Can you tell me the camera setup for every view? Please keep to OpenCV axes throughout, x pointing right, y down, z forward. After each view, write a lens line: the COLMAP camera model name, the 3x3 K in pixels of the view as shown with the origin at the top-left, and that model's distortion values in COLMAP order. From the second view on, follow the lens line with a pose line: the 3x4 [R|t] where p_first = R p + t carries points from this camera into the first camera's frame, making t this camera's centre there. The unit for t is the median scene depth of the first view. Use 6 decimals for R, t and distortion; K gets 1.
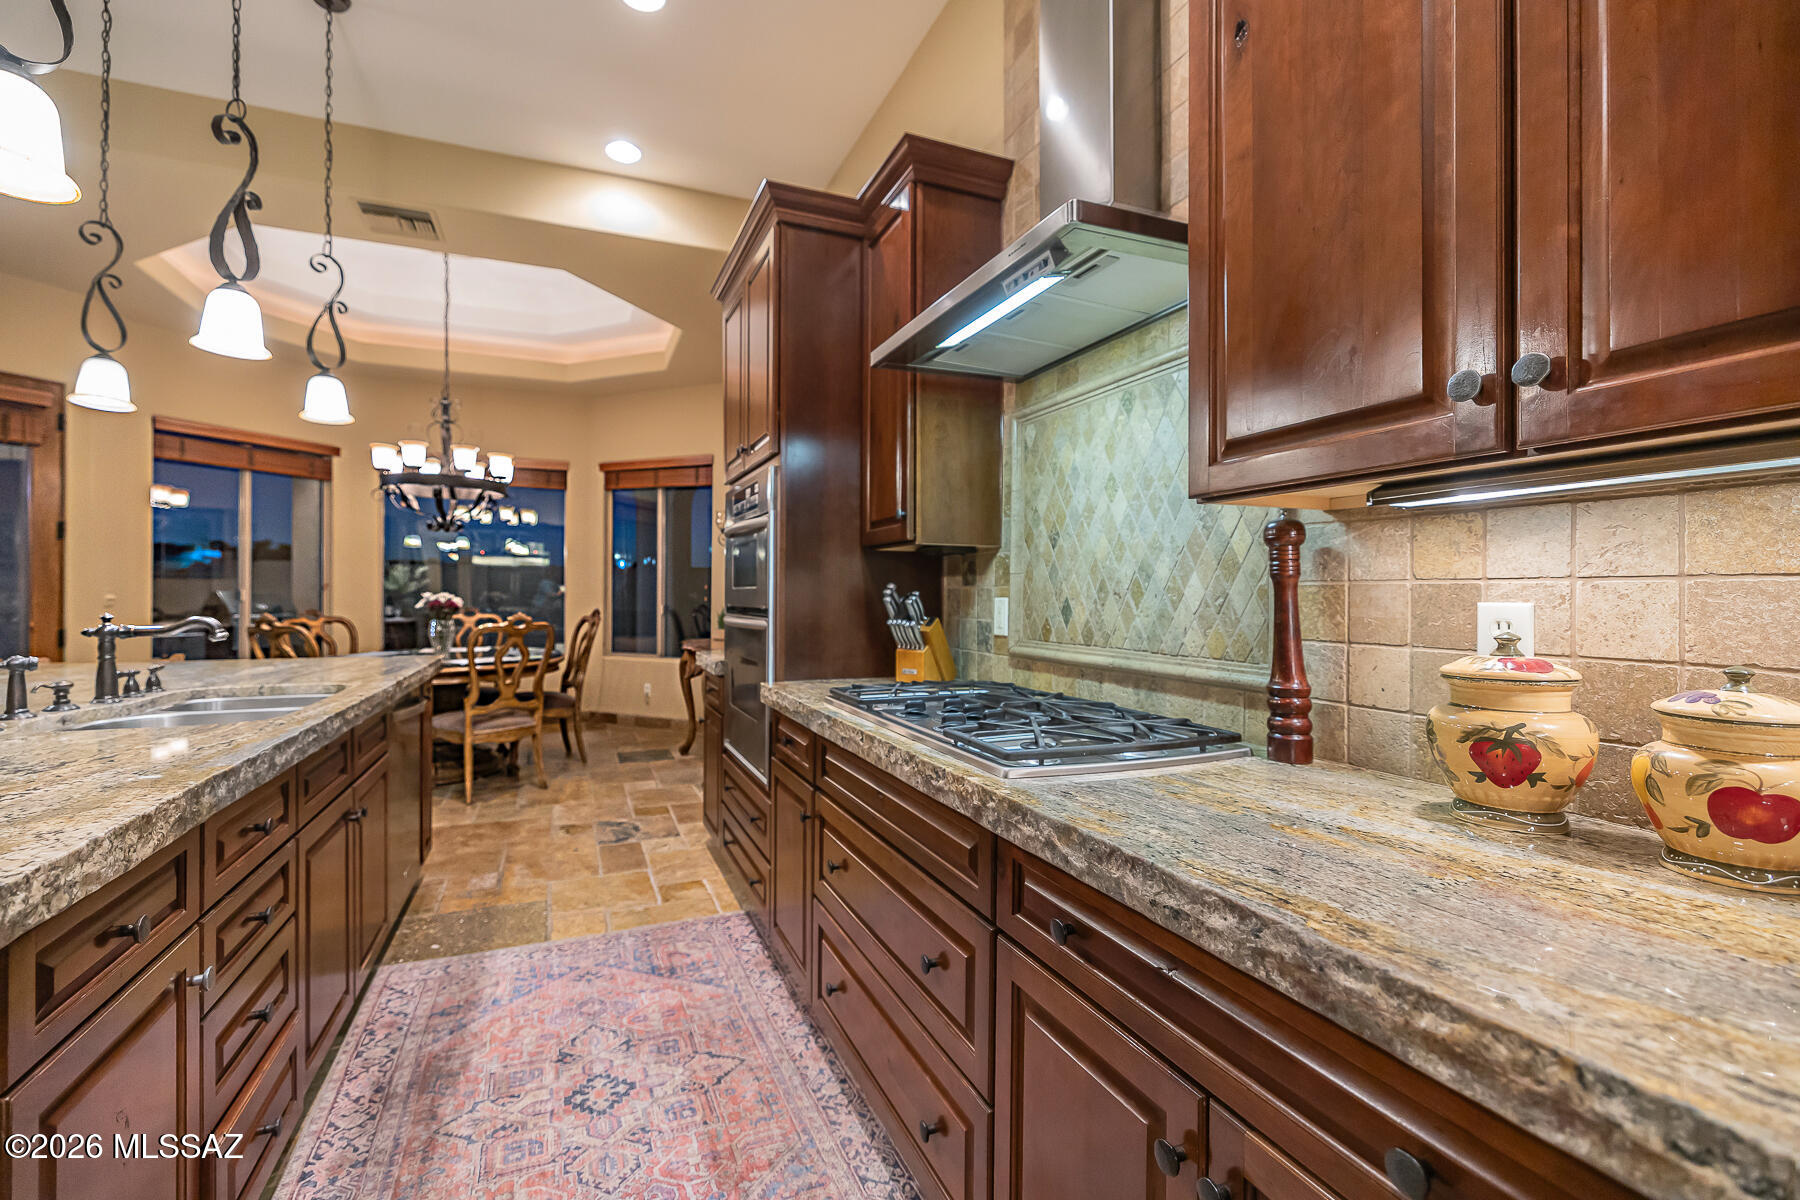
lens RADIAL K [[770.5, 0, 895.3], [0, 770.5, 593.8], [0, 0, 1]] dist [0.005013, 0.000463]
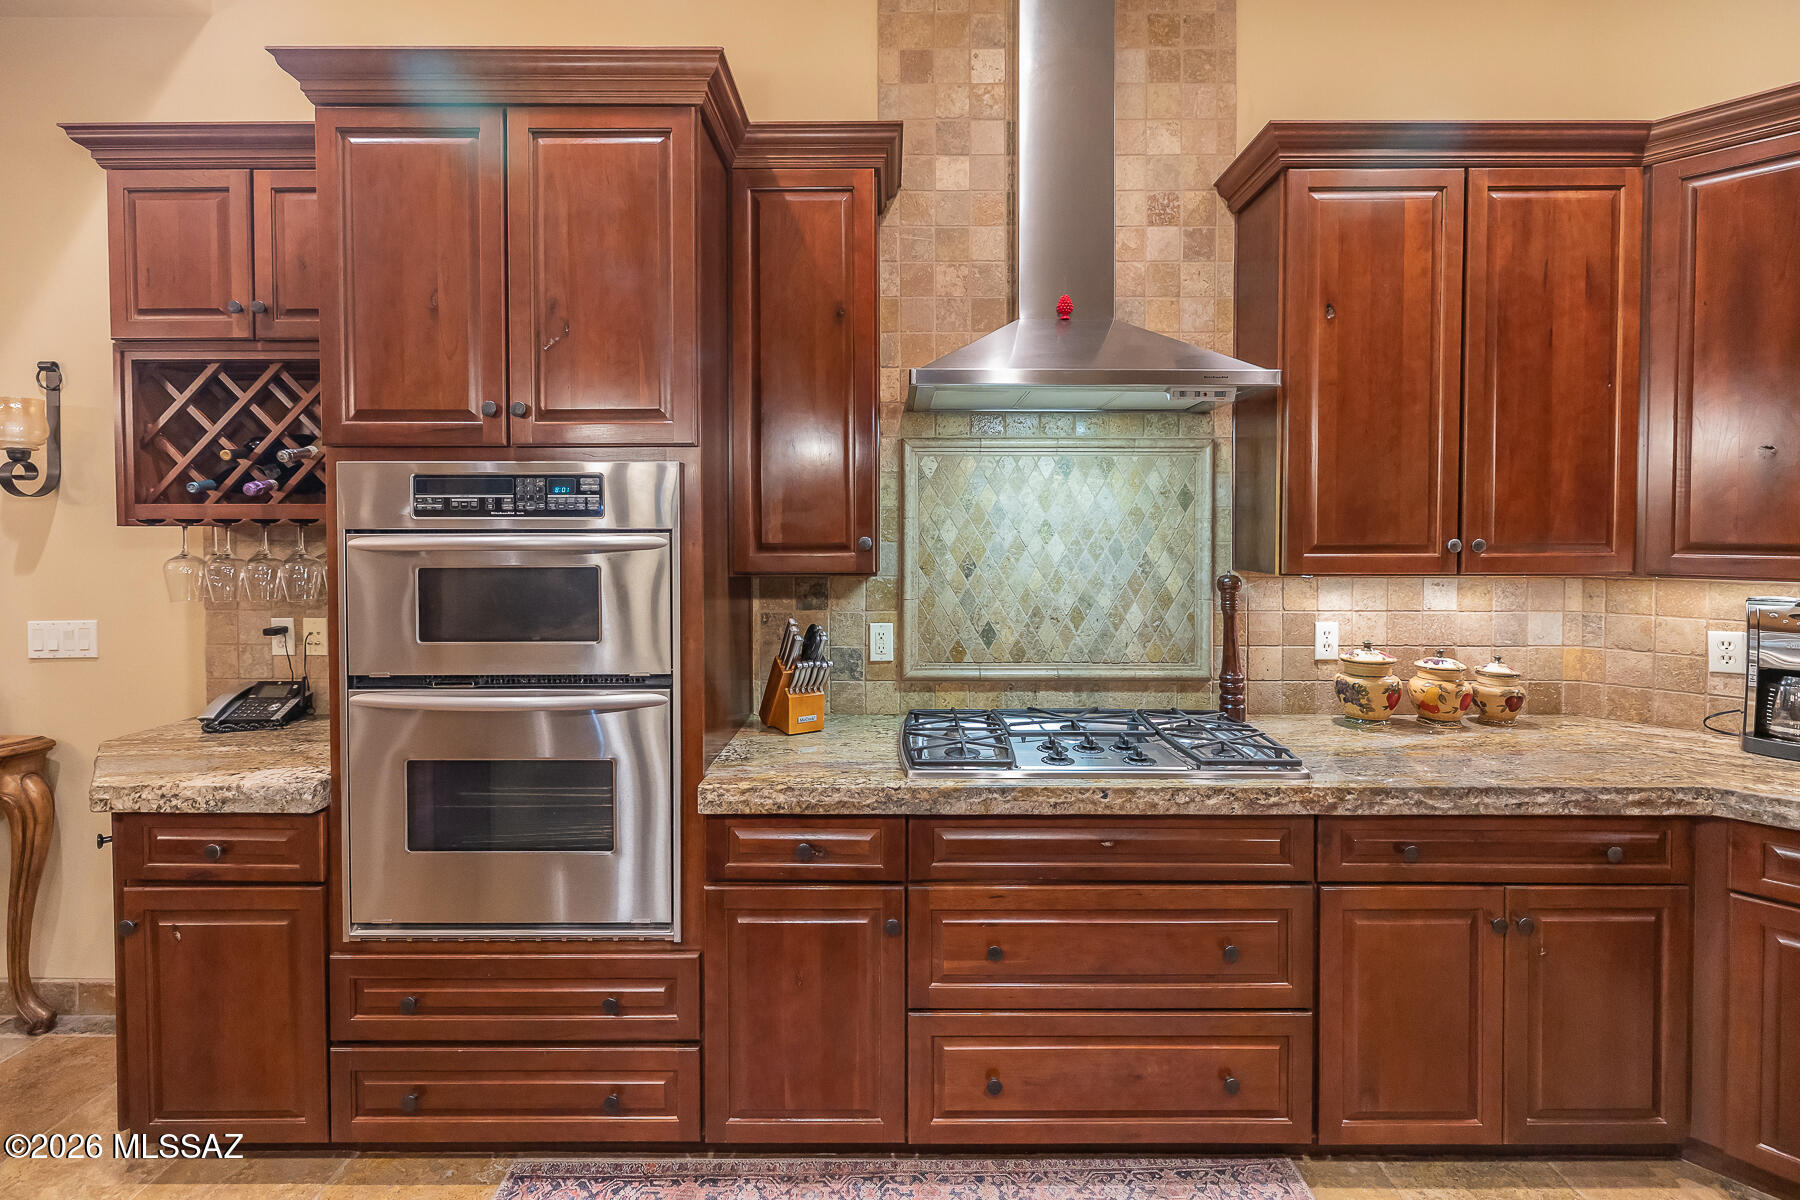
lens RADIAL K [[770.5, 0, 891.9], [0, 770.5, 546.2], [0, 0, 1]] dist [0.005013, 0.000463]
pose [[0.380037, -0.023804, 0.924665, -1.041490], [-0.001760, 0.999648, 0.026458, -0.161743], [-0.924970, -0.011682, 0.379861, 0.837648]]
